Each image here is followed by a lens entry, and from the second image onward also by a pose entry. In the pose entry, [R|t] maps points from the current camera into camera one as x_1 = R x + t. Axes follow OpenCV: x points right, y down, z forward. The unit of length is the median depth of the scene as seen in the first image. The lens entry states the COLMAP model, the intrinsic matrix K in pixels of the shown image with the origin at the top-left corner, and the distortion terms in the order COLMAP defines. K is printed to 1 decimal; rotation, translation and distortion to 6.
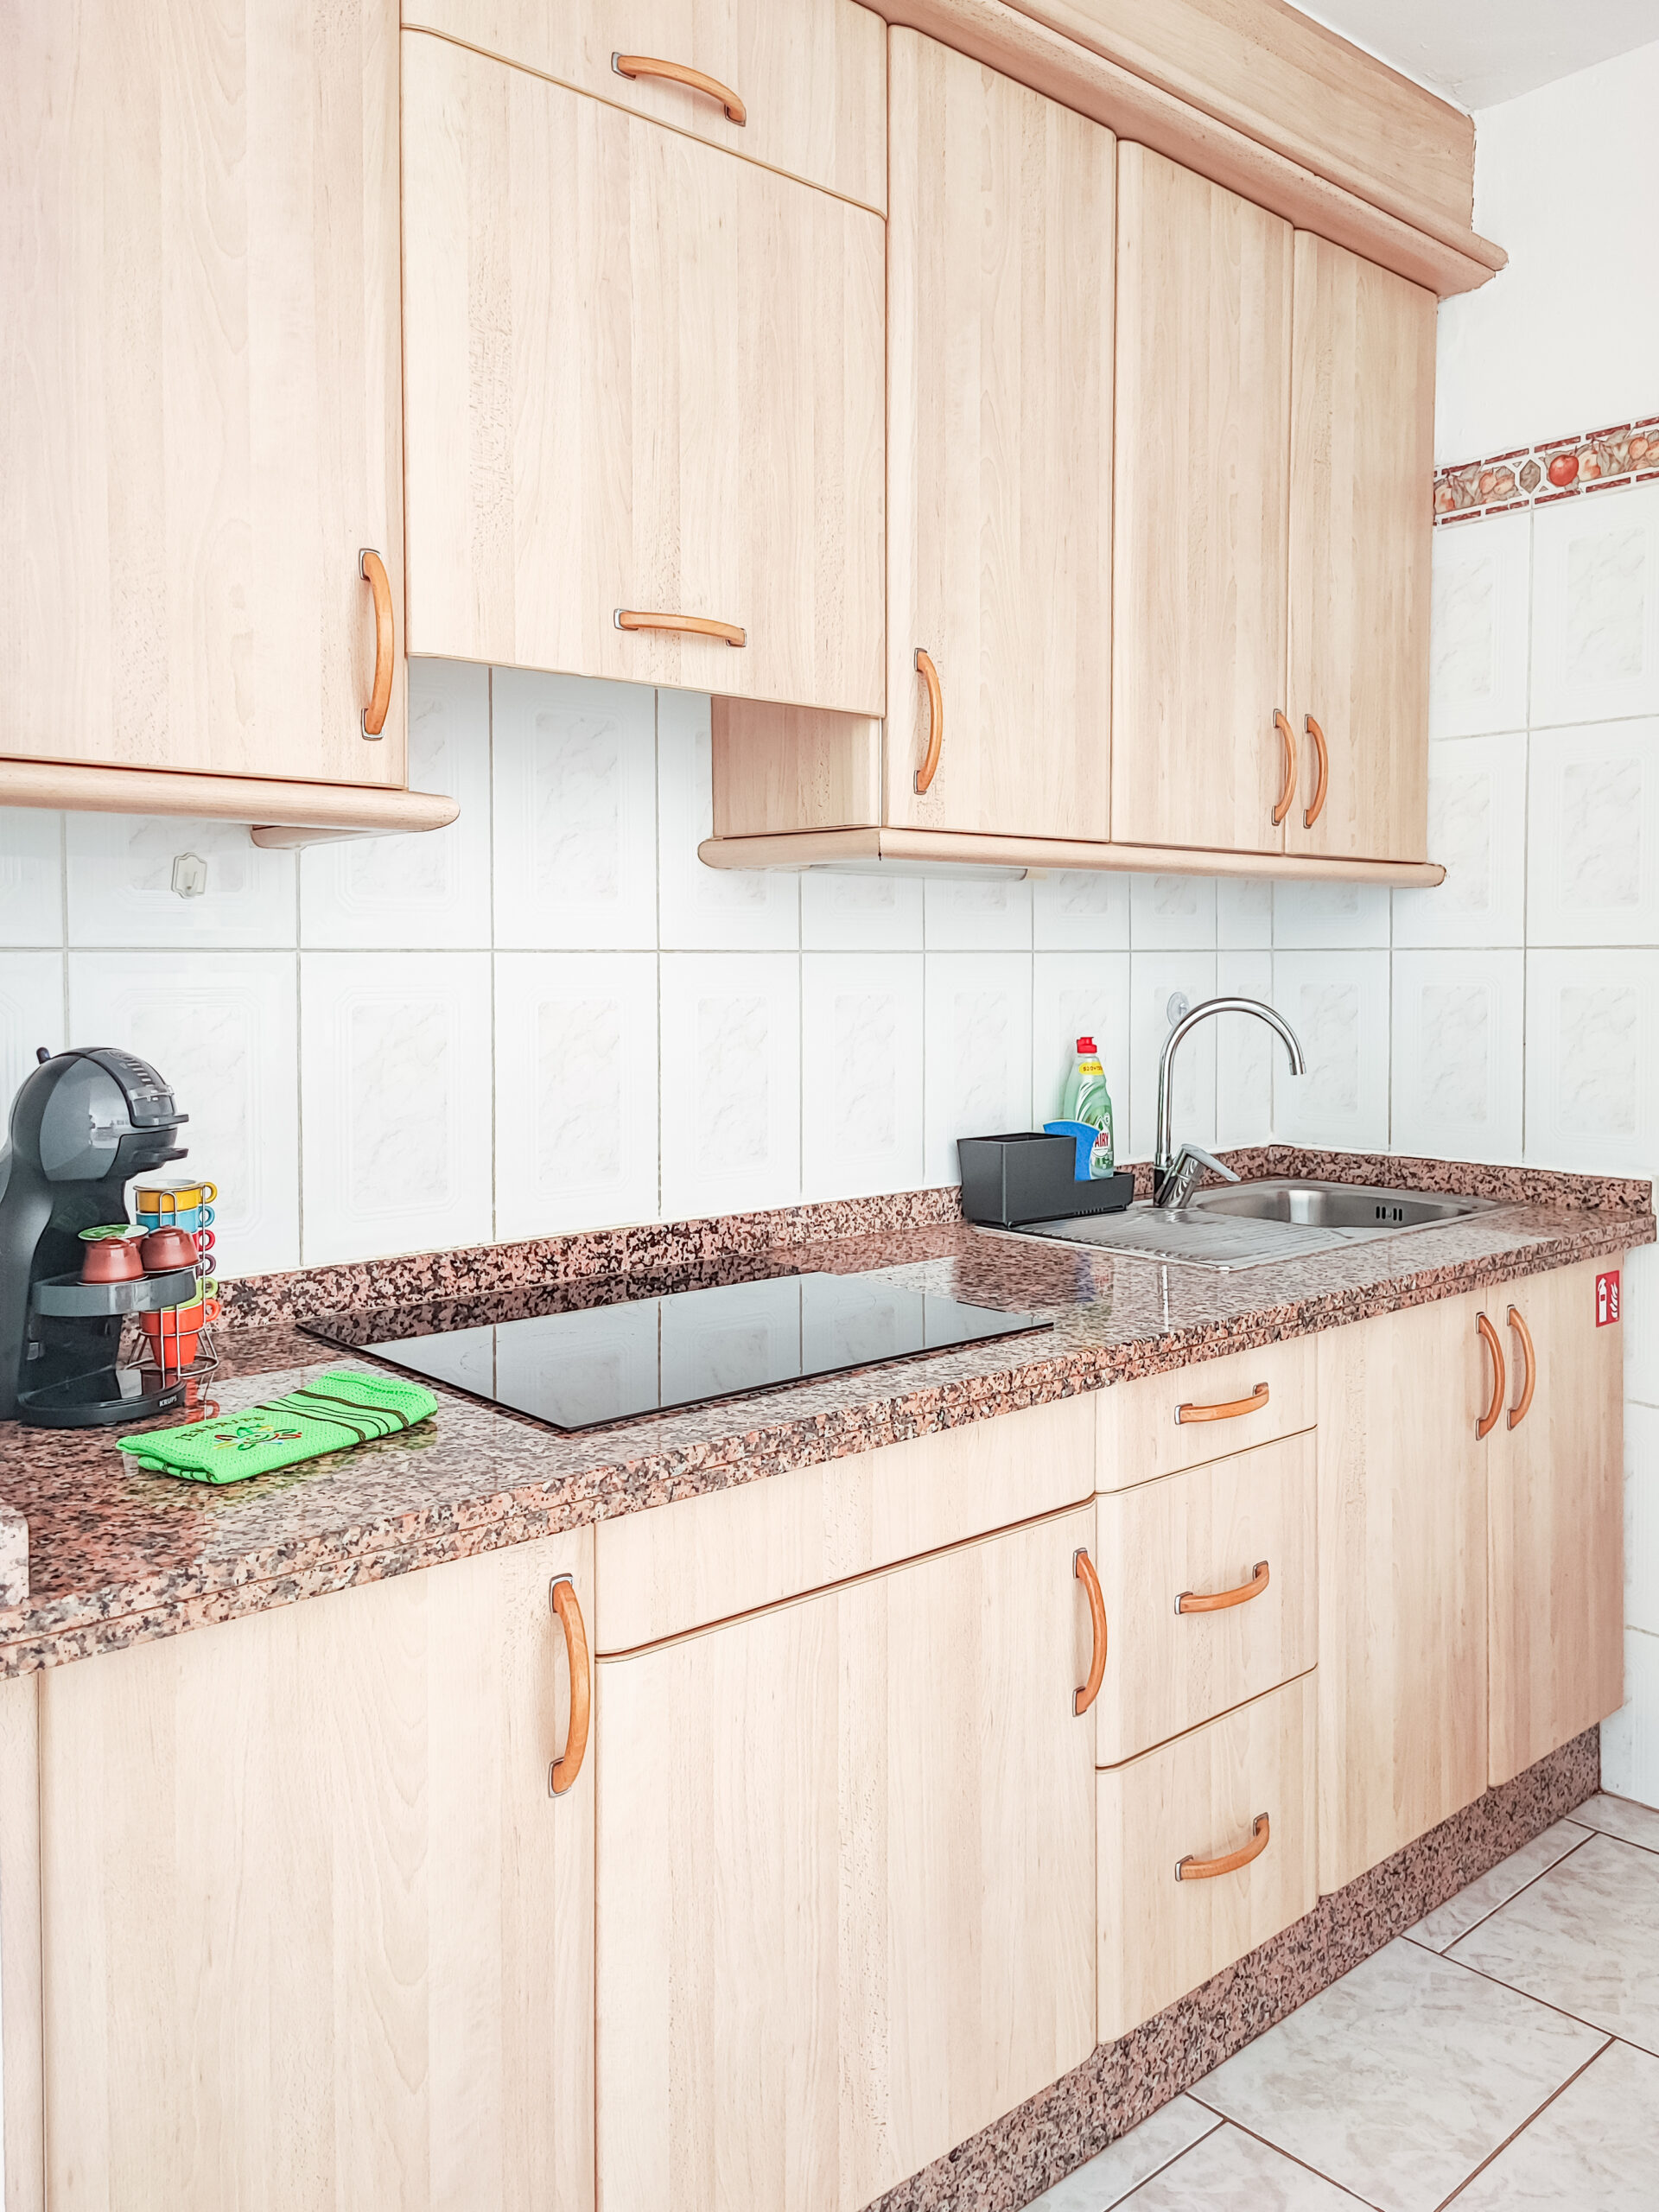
lens RADIAL K [[1700.9, 0, 827.5], [0, 1700.9, 984.8], [0, 0, 1]] dist [0.078683, -0.087279]
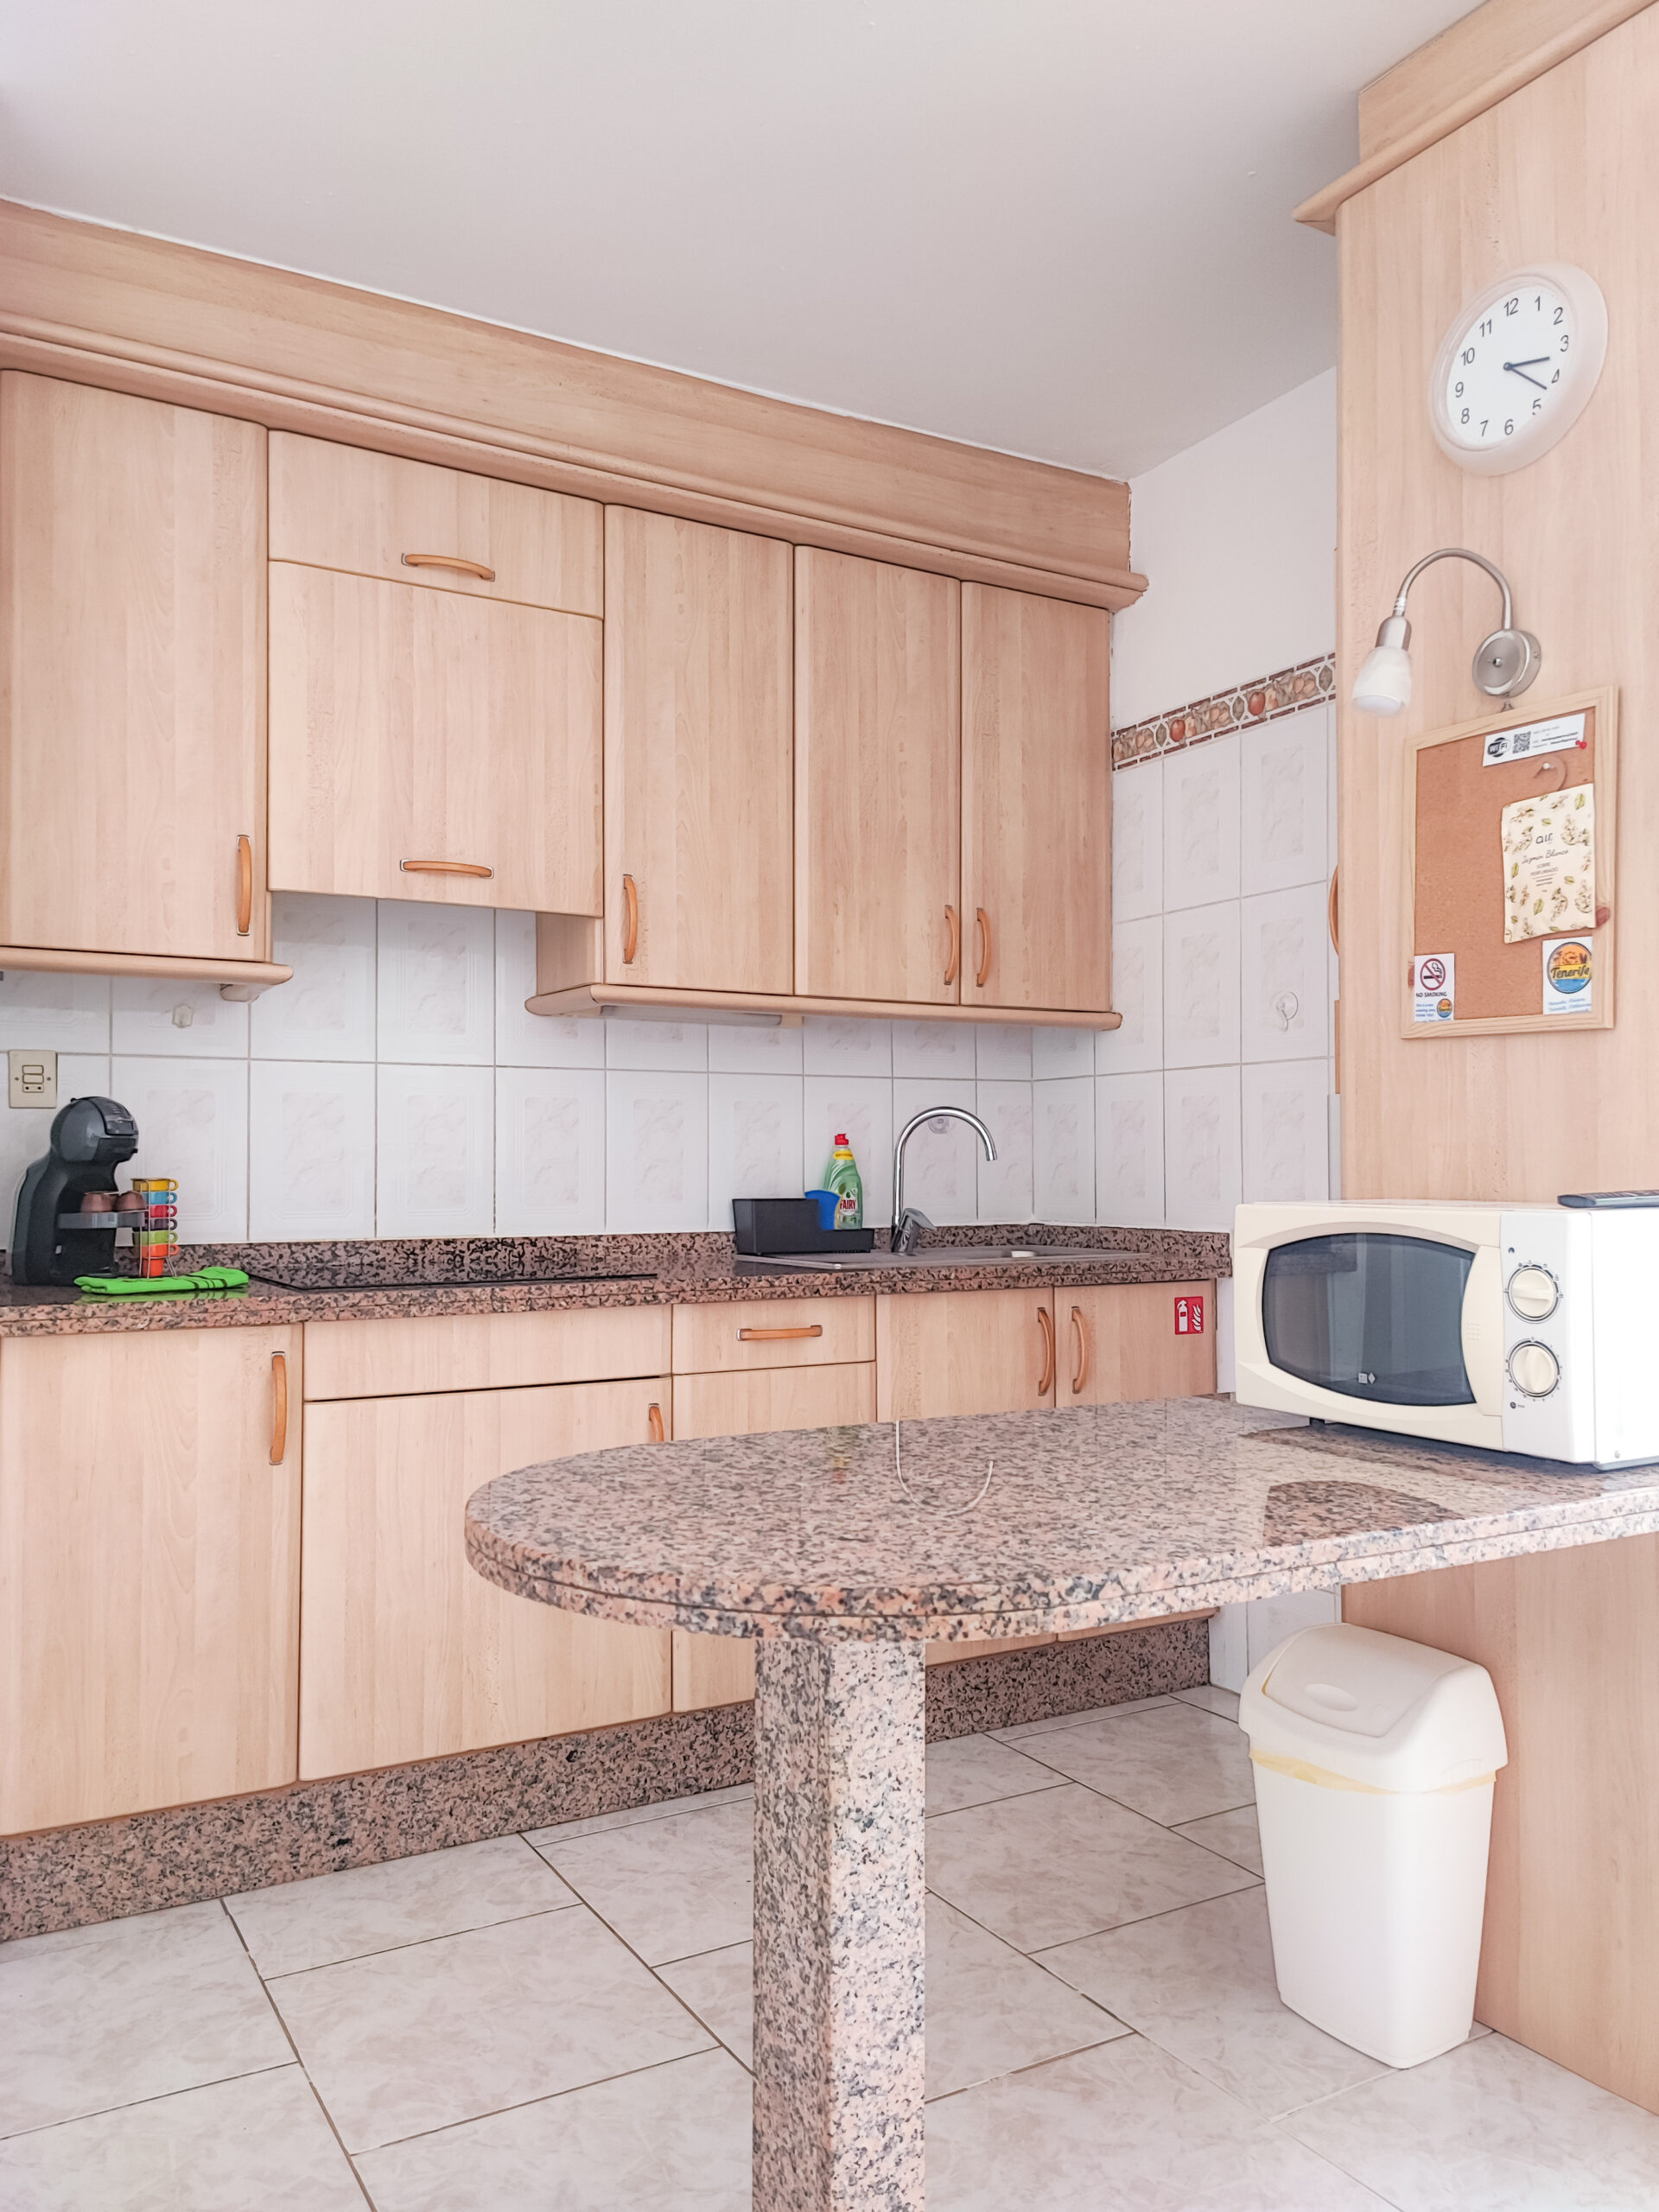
lens RADIAL K [[1667.7, 0, 829.5], [0, 1667.7, 1106.0], [0, 0, 1]] dist [0.050572, 0.001325]
pose [[0.979577, -0.009579, -0.200842, 0.501047], [-0.000937, 0.998636, -0.052199, 0.094665], [0.201068, 0.051321, 0.978232, -0.450463]]
